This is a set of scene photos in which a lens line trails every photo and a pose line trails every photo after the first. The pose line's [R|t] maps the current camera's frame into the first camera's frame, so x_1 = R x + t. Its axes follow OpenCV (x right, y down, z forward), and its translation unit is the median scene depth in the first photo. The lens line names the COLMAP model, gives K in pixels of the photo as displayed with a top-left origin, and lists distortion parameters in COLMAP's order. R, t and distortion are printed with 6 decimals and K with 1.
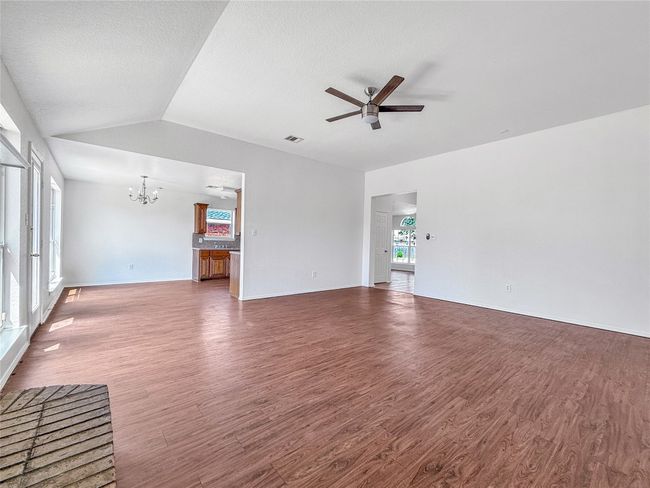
lens RADIAL K [[270.5, 0, 321.3], [0, 270.5, 242.1], [0, 0, 1]] dist [-0.004563, -0.000145]
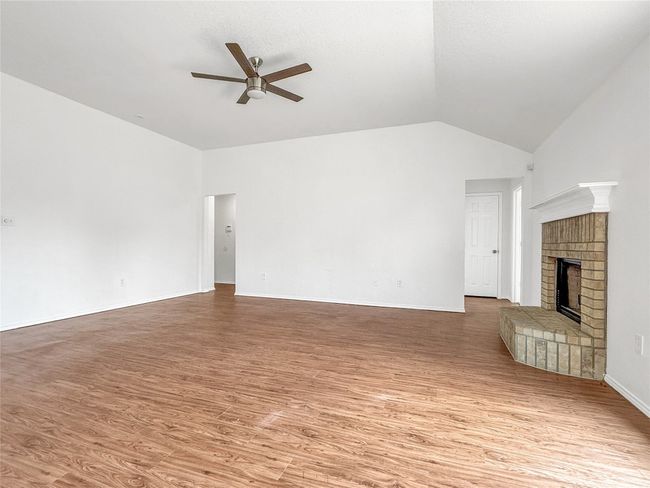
lens RADIAL K [[311.4, 0, 327.0], [0, 311.4, 241.9], [0, 0, 1]] dist [0.003680, 0.000468]
pose [[-0.497047, -0.022288, 0.867437, -0.904401], [-0.023924, 0.999642, 0.011976, 0.006482], [-0.867394, -0.014800, -0.497403, 1.431617]]
